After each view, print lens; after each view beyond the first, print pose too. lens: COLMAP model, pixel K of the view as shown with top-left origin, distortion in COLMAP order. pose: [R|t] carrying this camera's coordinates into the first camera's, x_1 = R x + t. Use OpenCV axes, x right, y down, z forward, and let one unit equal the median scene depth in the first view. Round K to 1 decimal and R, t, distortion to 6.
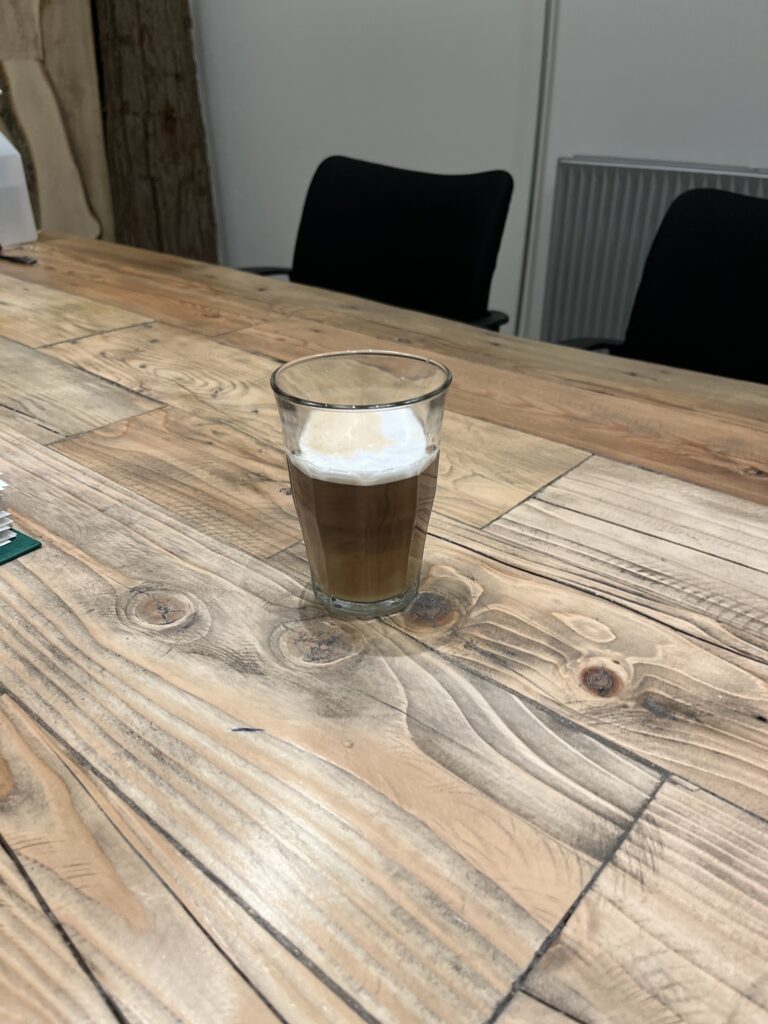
lens RADIAL K [[769.6, 0, 387.2], [0, 769.6, 513.1], [0, 0, 1]] dist [0.054364, -0.088053]
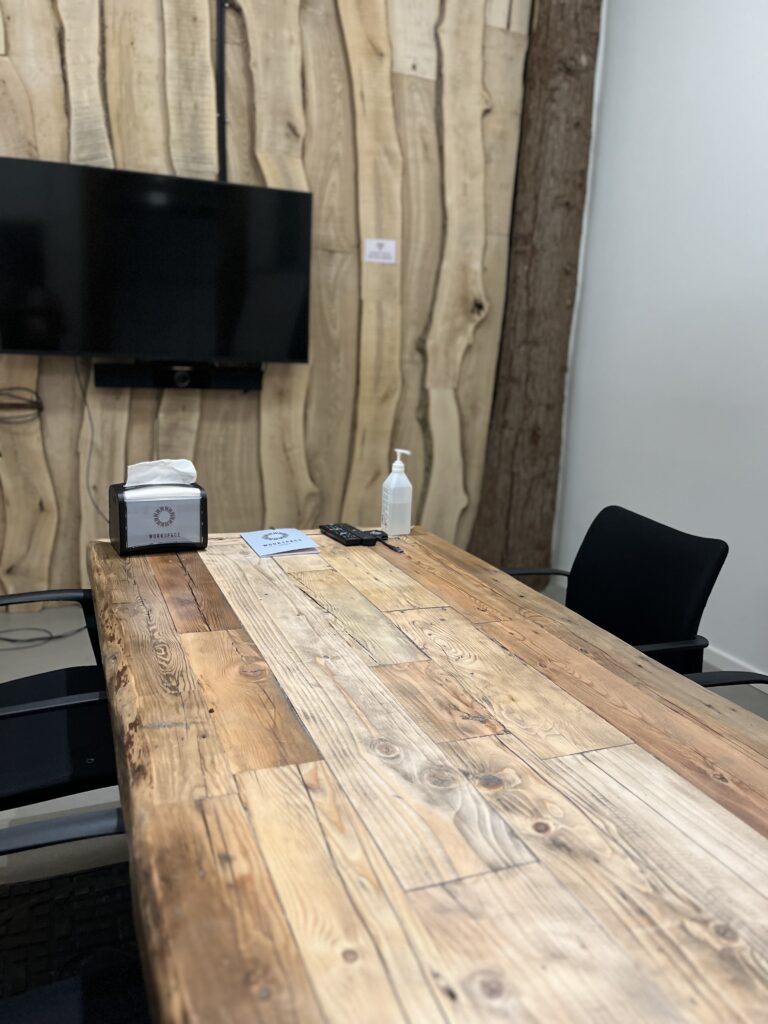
lens RADIAL K [[769.6, 0, 387.2], [0, 769.6, 513.1], [0, 0, 1]] dist [0.054364, -0.088053]
pose [[0.885815, 0.140072, -0.442393, 0.499519], [-0.267339, 0.933288, -0.239798, 0.011257], [0.379291, 0.330685, 0.864167, -0.984508]]
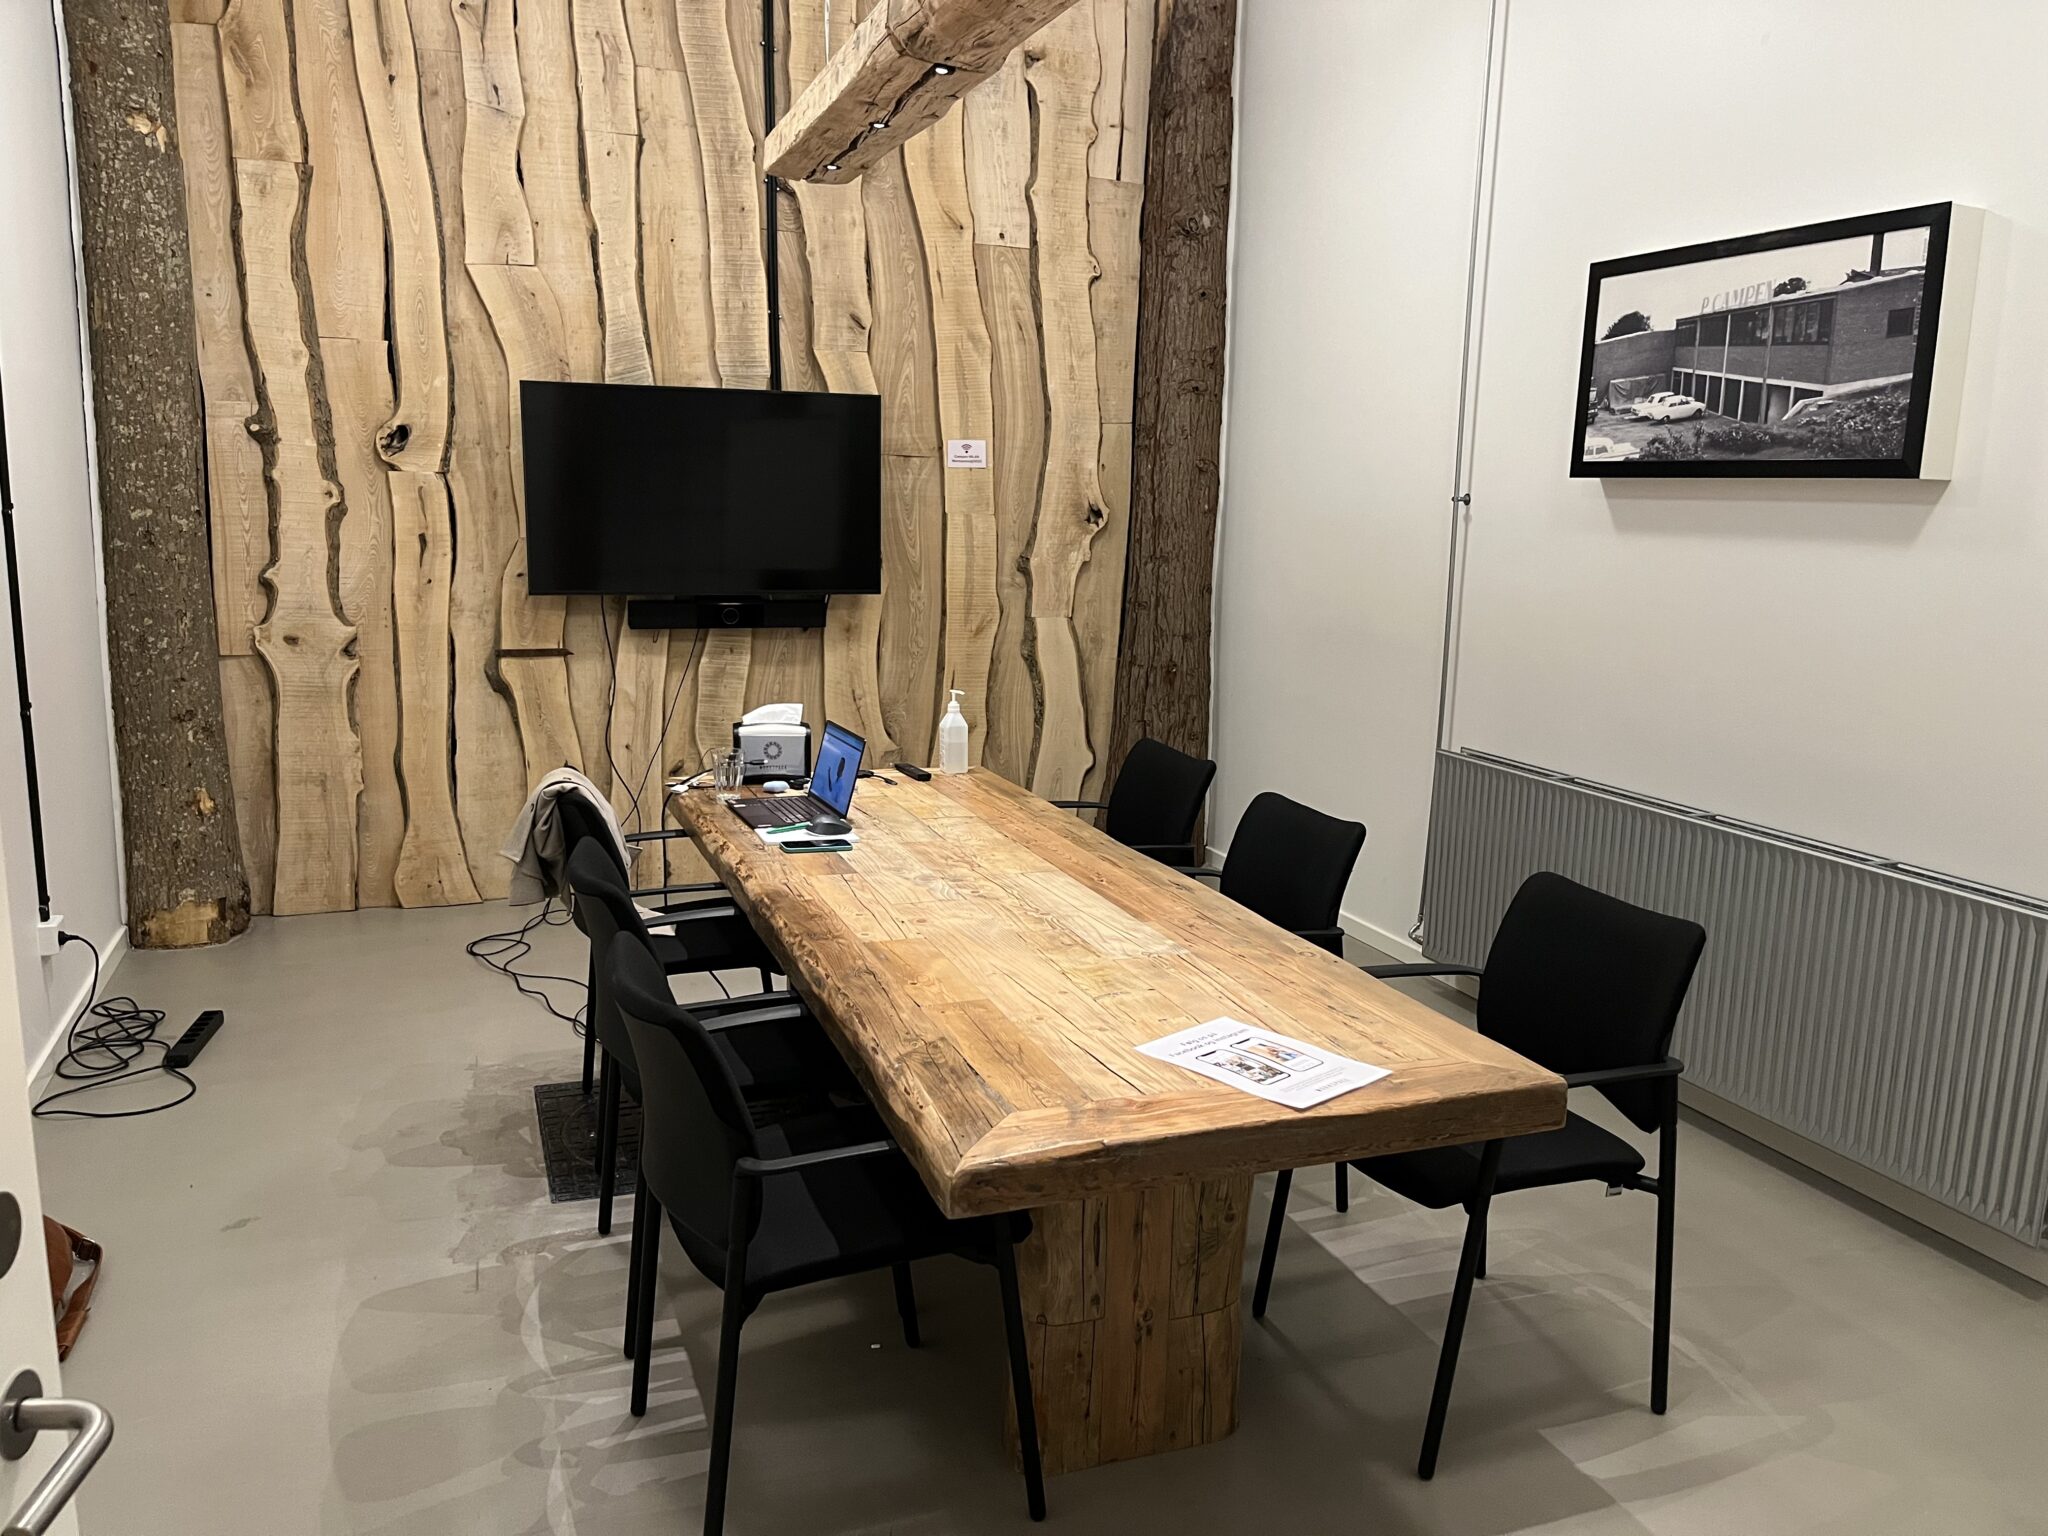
lens RADIAL K [[1539.3, 0, 1024.0], [0, 1539.3, 768.0], [0, 0, 1]] dist [0.054364, -0.088053]
pose [[0.869516, 0.102854, -0.483076, 2.902713], [-0.259929, 0.926968, -0.270496, 1.159801], [0.419974, 0.360766, 0.832748, -3.945634]]
